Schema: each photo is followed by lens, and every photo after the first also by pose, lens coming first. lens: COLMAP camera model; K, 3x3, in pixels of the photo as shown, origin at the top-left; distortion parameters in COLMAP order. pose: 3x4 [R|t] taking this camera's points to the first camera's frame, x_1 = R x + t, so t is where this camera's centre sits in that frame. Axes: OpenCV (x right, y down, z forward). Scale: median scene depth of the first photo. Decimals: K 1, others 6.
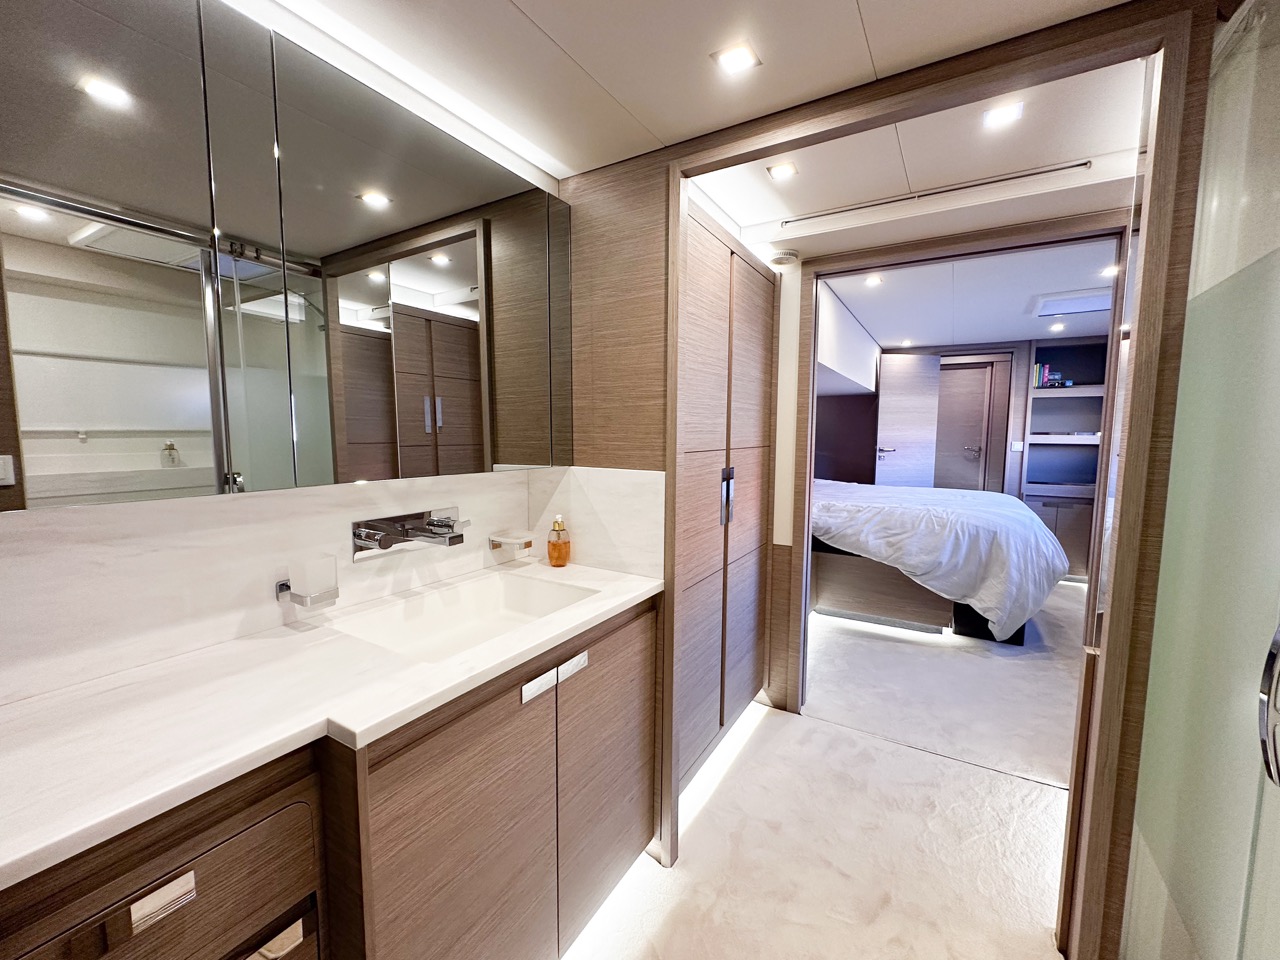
lens RADIAL K [[524.6, 0, 640.1], [0, 524.6, 480.9], [0, 0, 1]] dist [-0.000794, -0.000096]
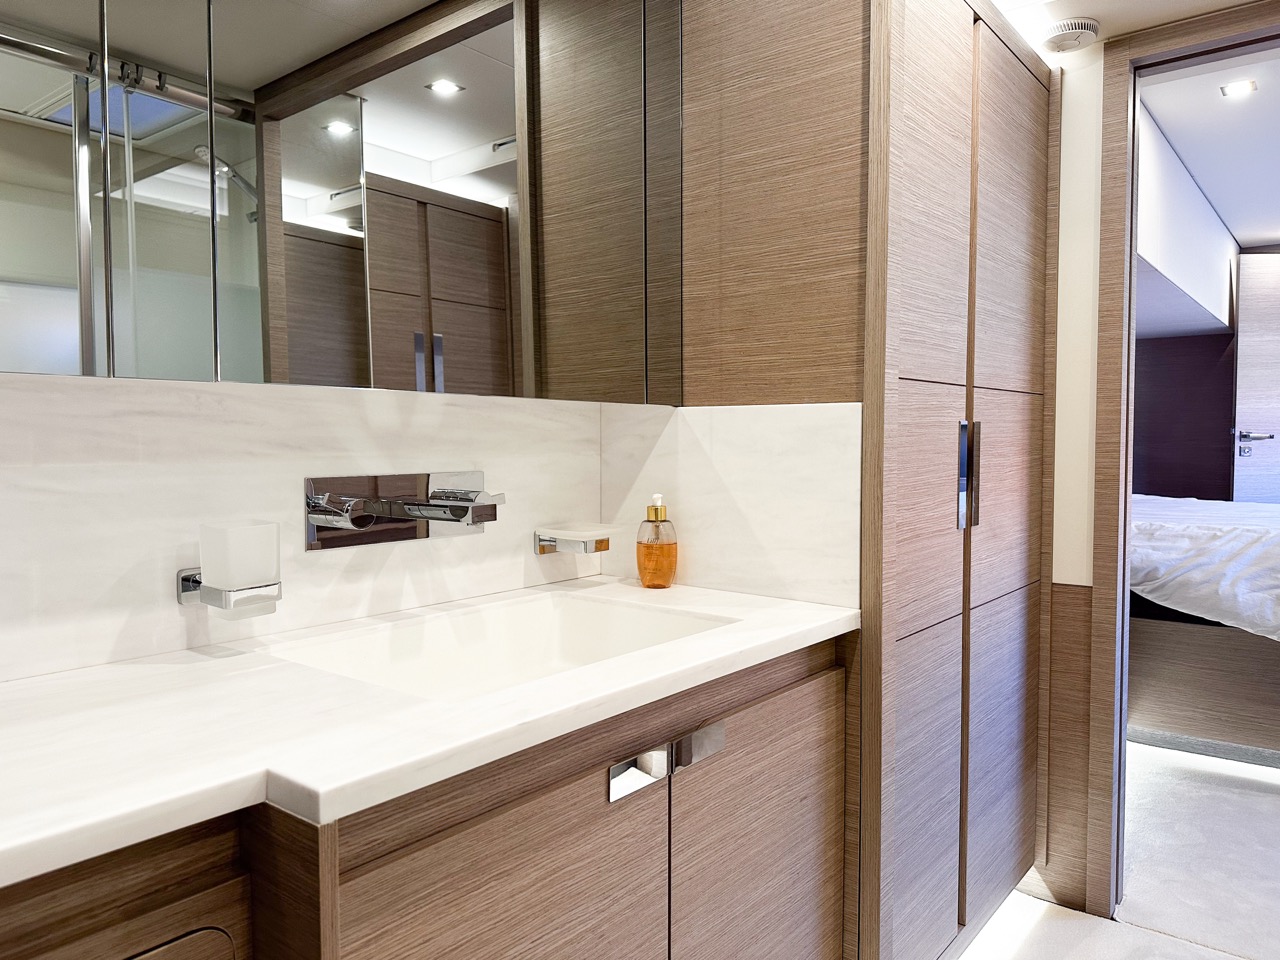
lens RADIAL K [[899.3, 0, 633.0], [0, 899.3, 482.1], [0, 0, 1]] dist [0.087538, -0.123434]
pose [[0.990477, -0.001015, -0.137676, -0.048320], [-0.005633, 0.998837, -0.047890, 0.093612], [0.137564, 0.048210, 0.989319, 0.059727]]
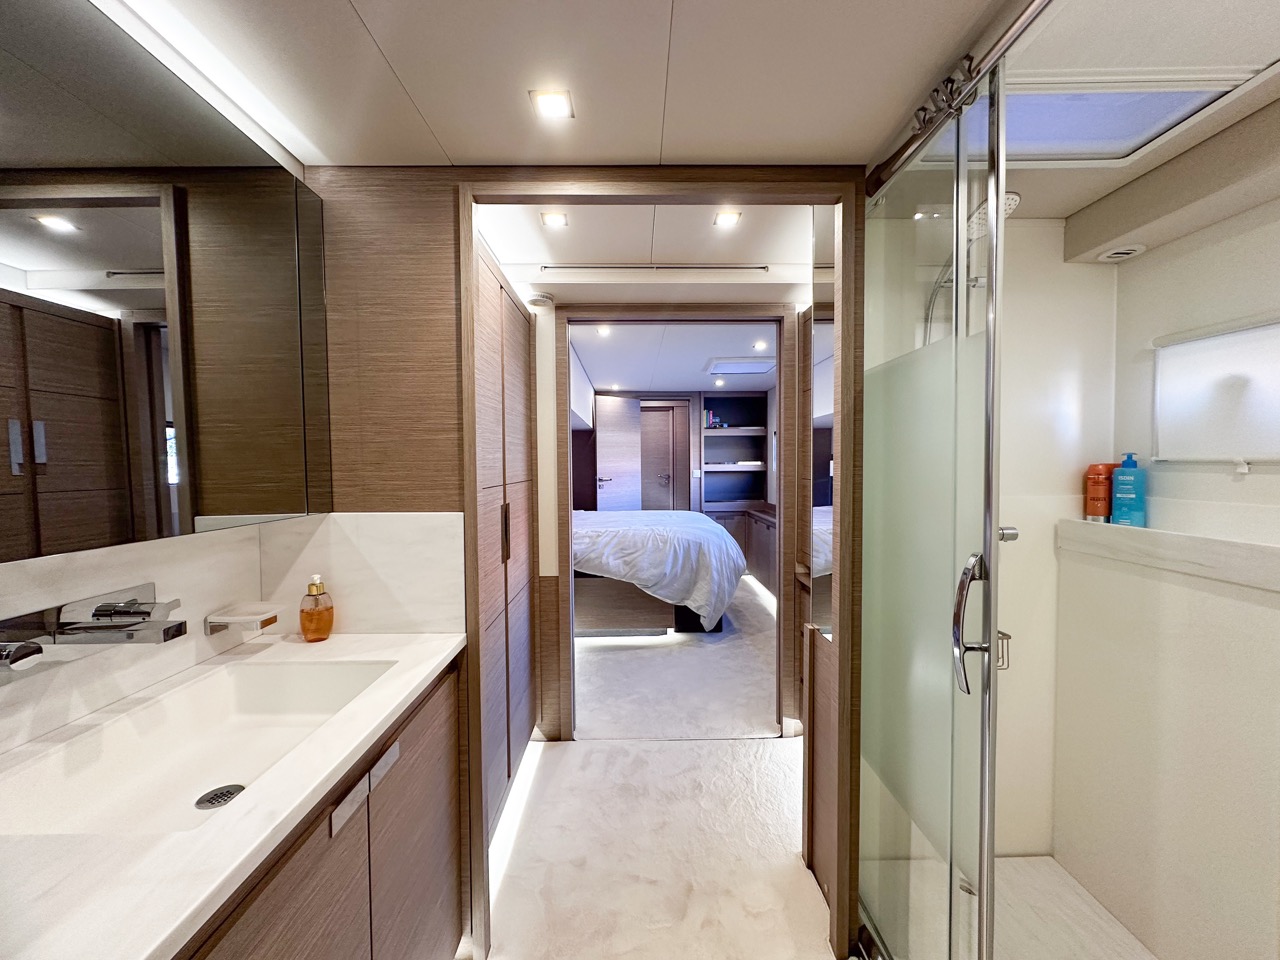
lens RADIAL K [[510.1, 0, 640.0], [0, 510.1, 480.0], [0, 0, 1]] dist [-0.000800, -0.000175]
pose [[0.847601, -0.030065, 0.529782, -0.137585], [0.062700, 0.997074, -0.043730, -0.013451], [-0.526917, 0.070283, 0.847005, 0.075581]]
